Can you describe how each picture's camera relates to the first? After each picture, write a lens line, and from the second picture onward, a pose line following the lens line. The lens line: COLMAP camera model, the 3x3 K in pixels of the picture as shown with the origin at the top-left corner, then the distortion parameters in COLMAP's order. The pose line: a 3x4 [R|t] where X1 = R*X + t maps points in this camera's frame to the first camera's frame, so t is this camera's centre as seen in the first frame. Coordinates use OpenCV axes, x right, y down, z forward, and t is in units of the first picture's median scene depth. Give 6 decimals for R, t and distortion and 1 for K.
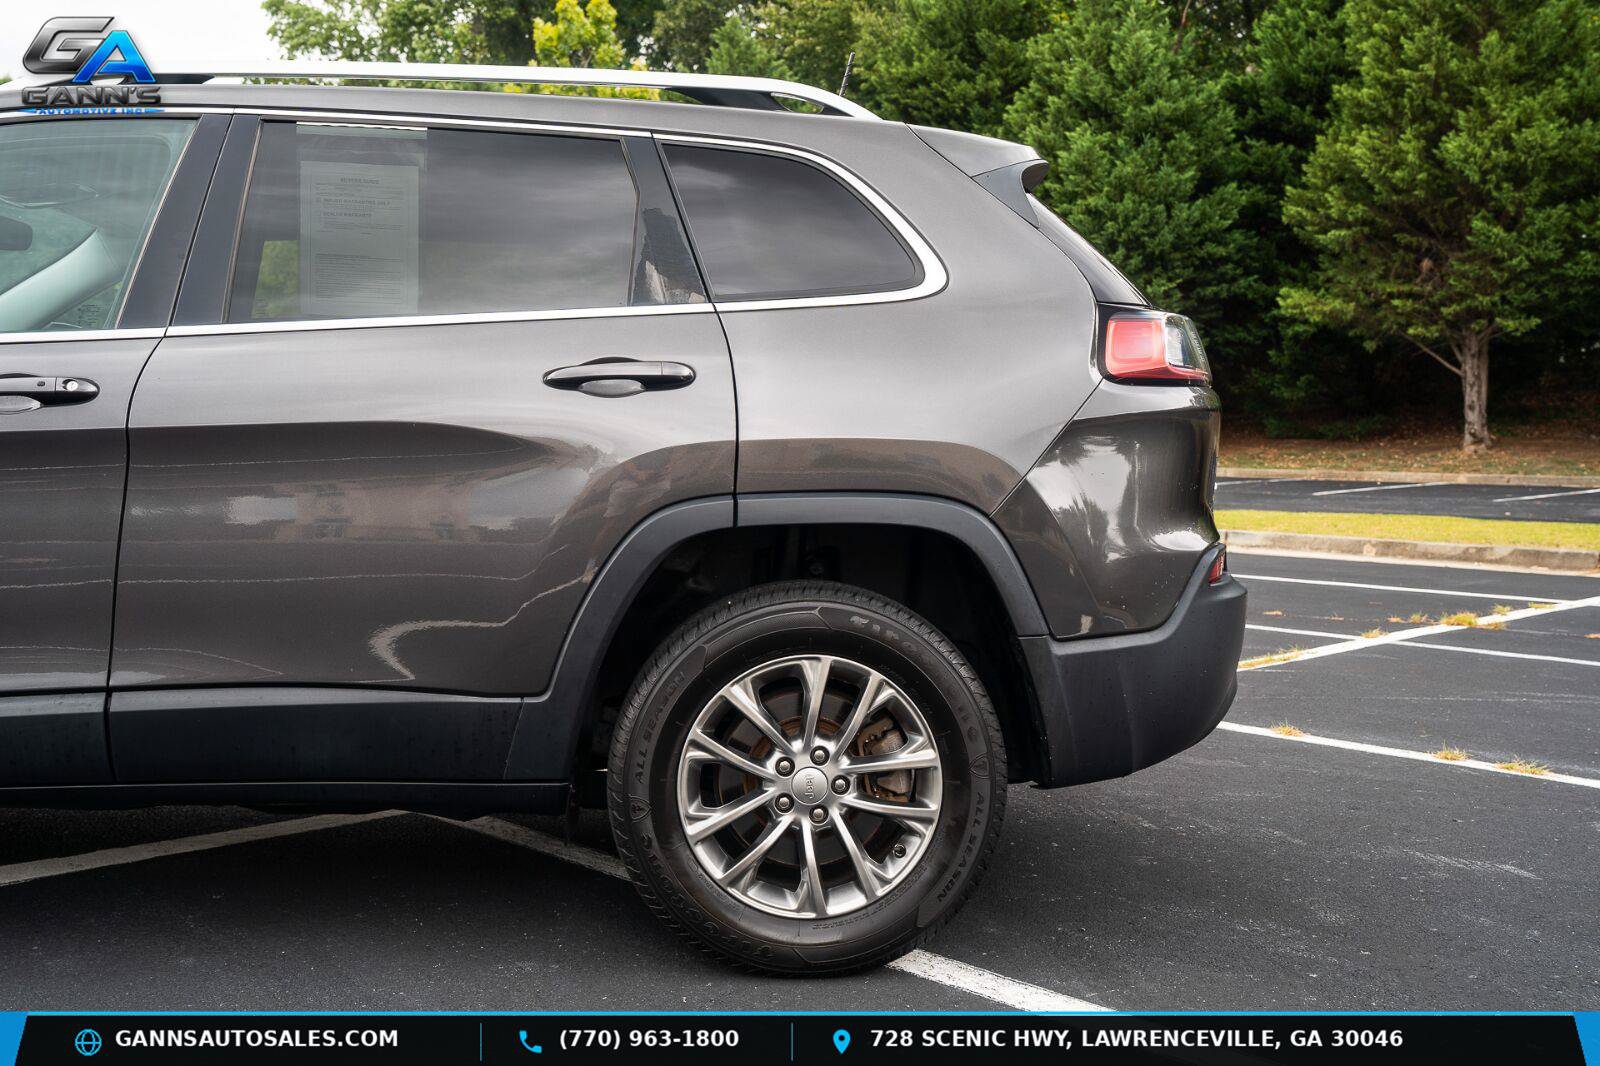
lens RADIAL K [[1546.5, 0, 800.0], [0, 1546.5, 533.0], [0, 0, 1]] dist [-0.024272, 0.131433]
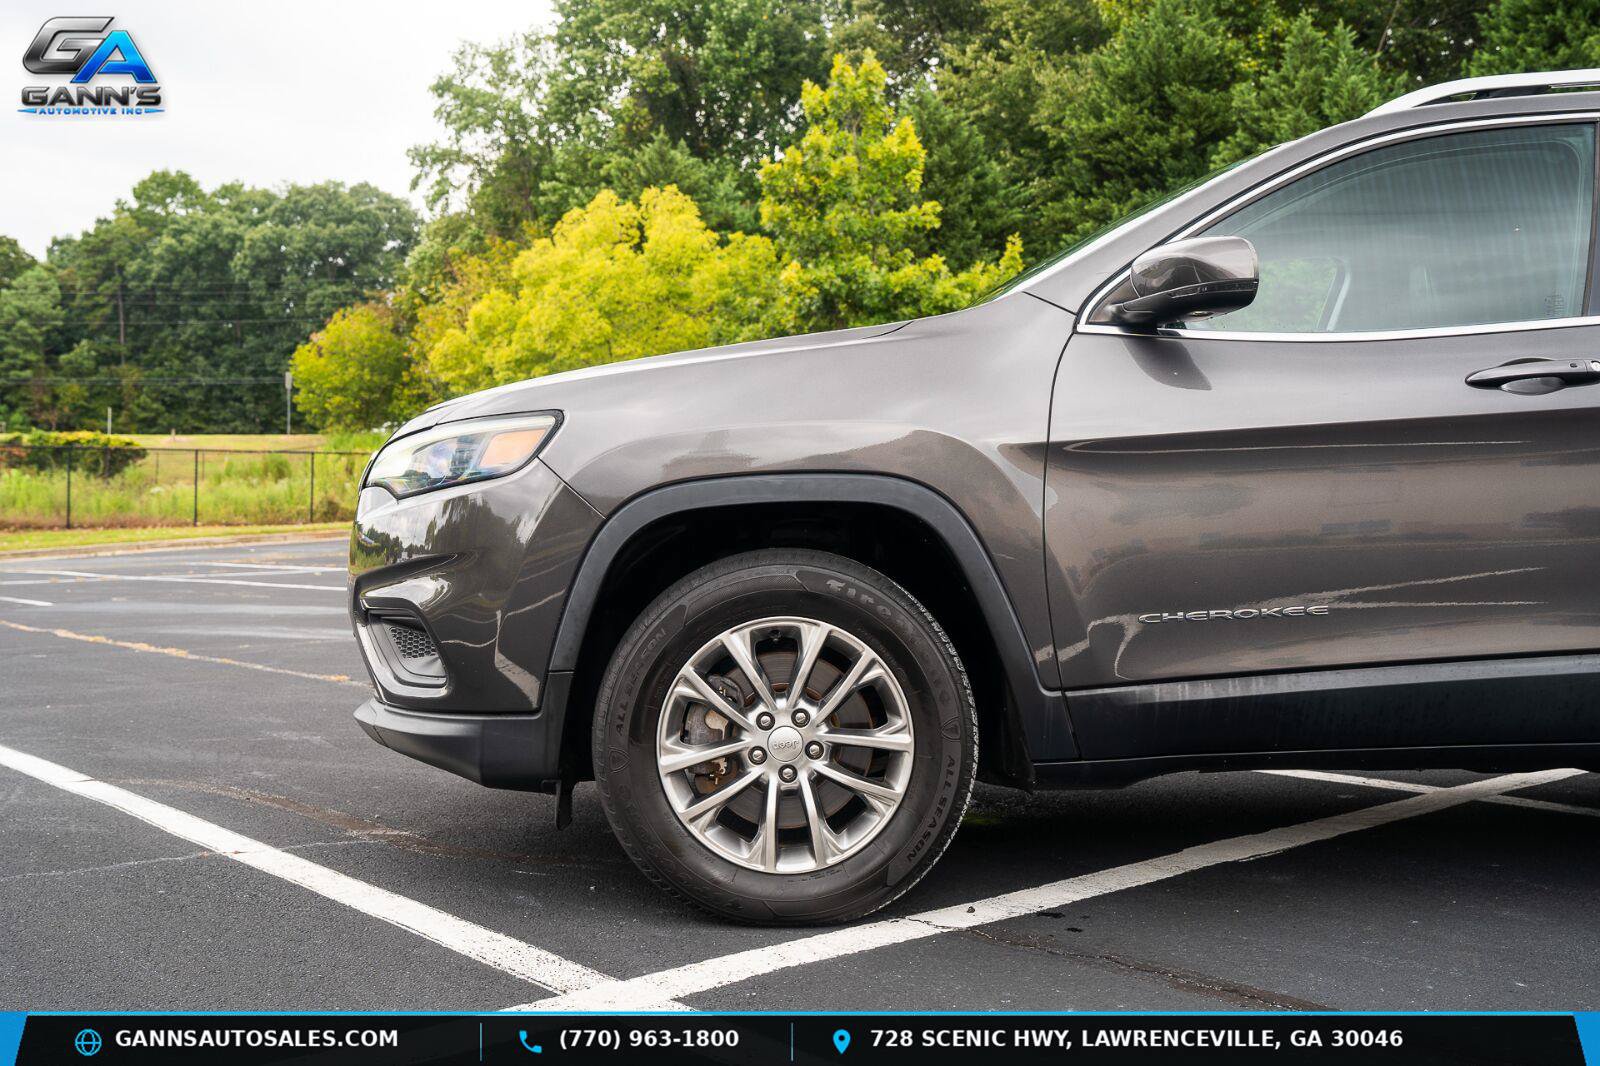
lens RADIAL K [[1546.5, 0, 800.0], [0, 1546.5, 533.0], [0, 0, 1]] dist [-0.024272, 0.131433]
pose [[0.997426, -0.019031, -0.069130, -0.086845], [0.016311, 0.999078, -0.039701, 0.004917], [0.069822, 0.038471, 0.996817, -0.013320]]
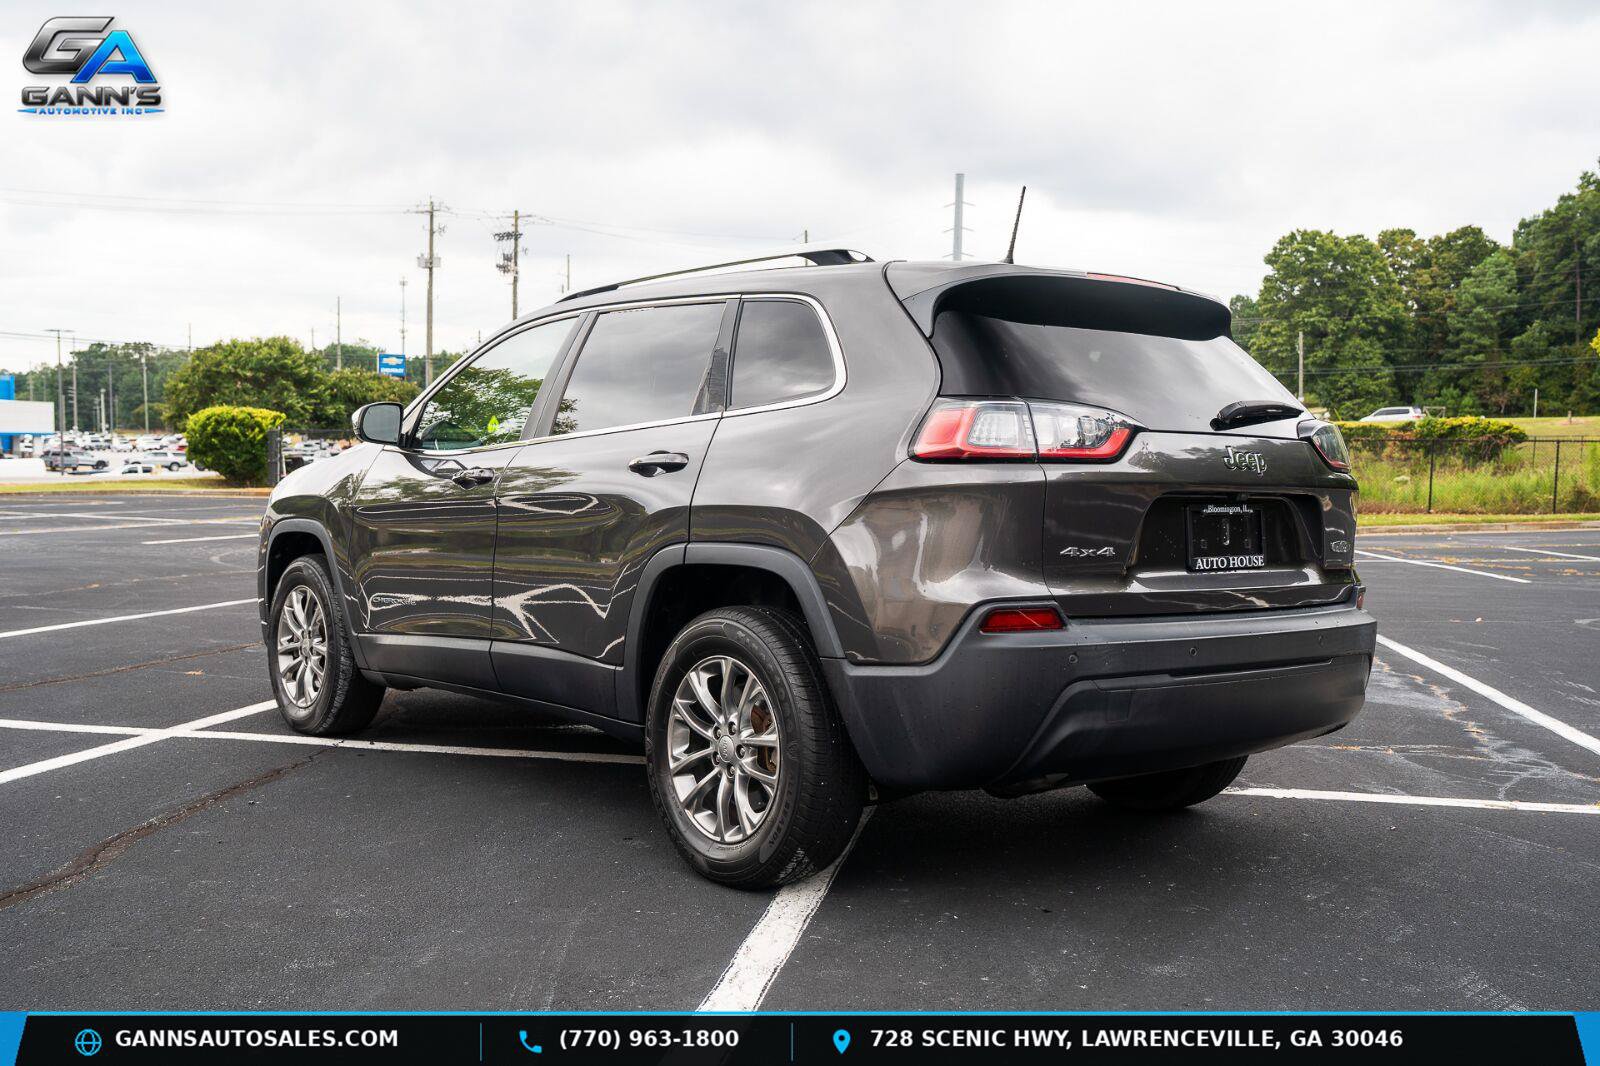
lens RADIAL K [[1546.5, 0, 800.0], [0, 1546.5, 533.0], [0, 0, 1]] dist [-0.024272, 0.131433]
pose [[0.566068, 0.019189, -0.824135, 0.119295], [-0.048834, 0.998754, -0.010288, -0.002294], [0.822911, 0.046070, 0.566300, 0.023788]]
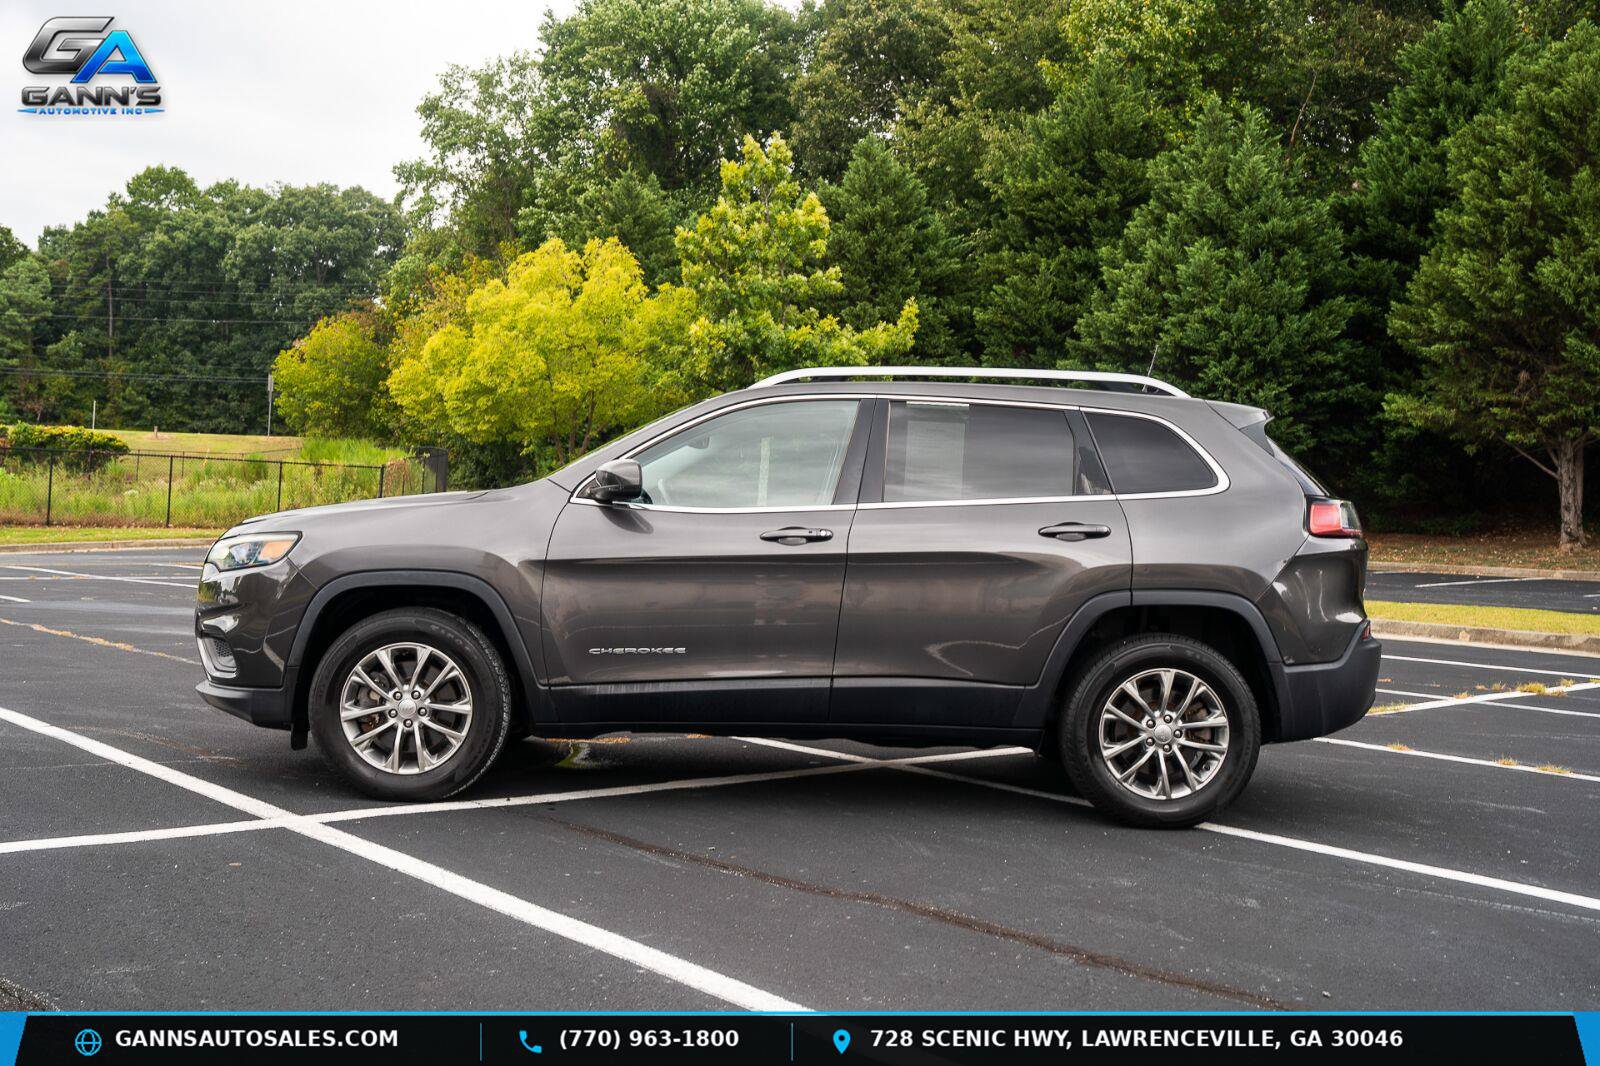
lens RADIAL K [[1546.5, 0, 800.0], [0, 1546.5, 533.0], [0, 0, 1]] dist [-0.024272, 0.131433]
pose [[0.998087, 0.019026, -0.058820, -0.034988], [-0.021964, 0.998522, -0.049718, 0.001127], [0.057787, 0.050915, 0.997030, -0.104948]]
